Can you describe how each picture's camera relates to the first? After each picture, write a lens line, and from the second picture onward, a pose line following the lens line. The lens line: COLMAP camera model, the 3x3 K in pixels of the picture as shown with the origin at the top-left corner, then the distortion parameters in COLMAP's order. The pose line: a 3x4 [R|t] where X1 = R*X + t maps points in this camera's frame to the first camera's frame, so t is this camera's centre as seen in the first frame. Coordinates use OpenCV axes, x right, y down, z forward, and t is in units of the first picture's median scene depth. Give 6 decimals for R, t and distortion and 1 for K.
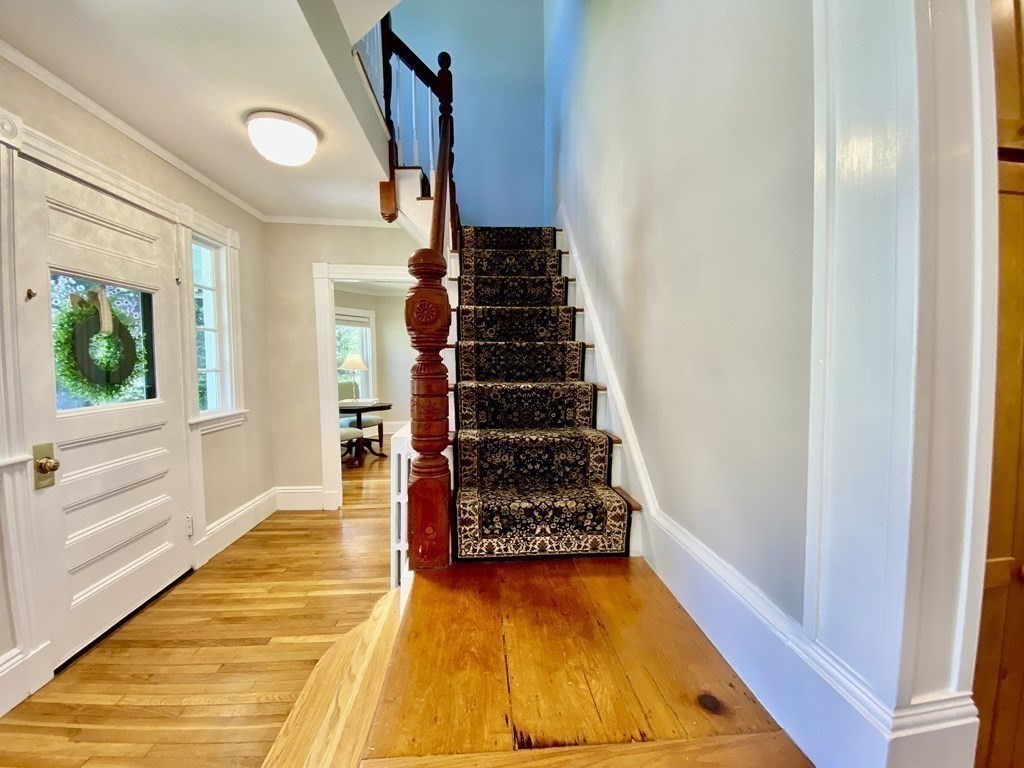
lens RADIAL K [[418.1, 0, 504.7], [0, 418.1, 380.8], [0, 0, 1]] dist [0.001726, -0.005597]
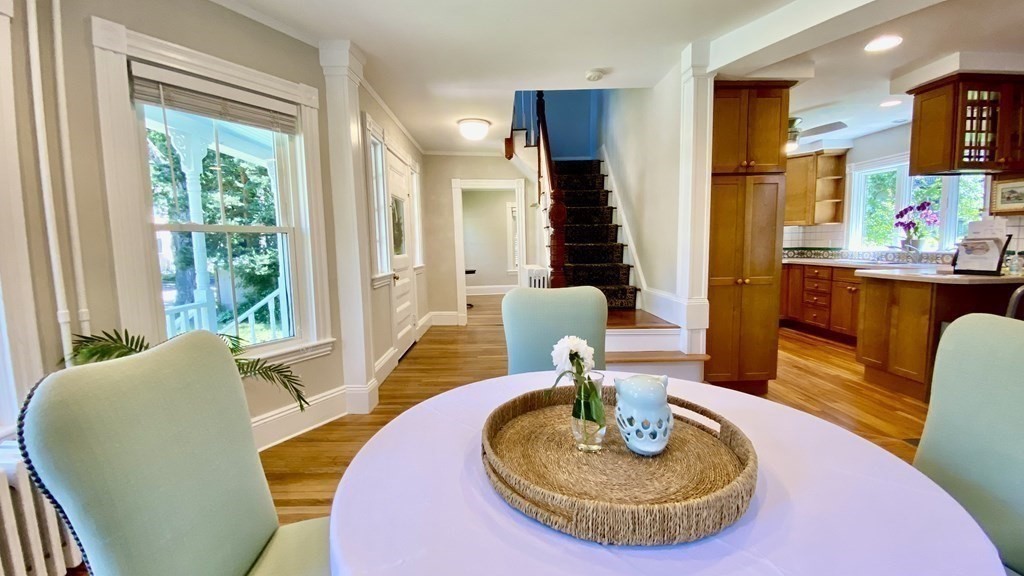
lens RADIAL K [[404.9, 0, 506.7], [0, 404.9, 292.1], [0, 0, 1]] dist [-0.025648, -0.003895]
pose [[0.998572, 0.000012, -0.053421, -0.223930], [0.003641, 0.997659, 0.068284, 0.093058], [0.053297, -0.068381, 0.996235, -0.939940]]
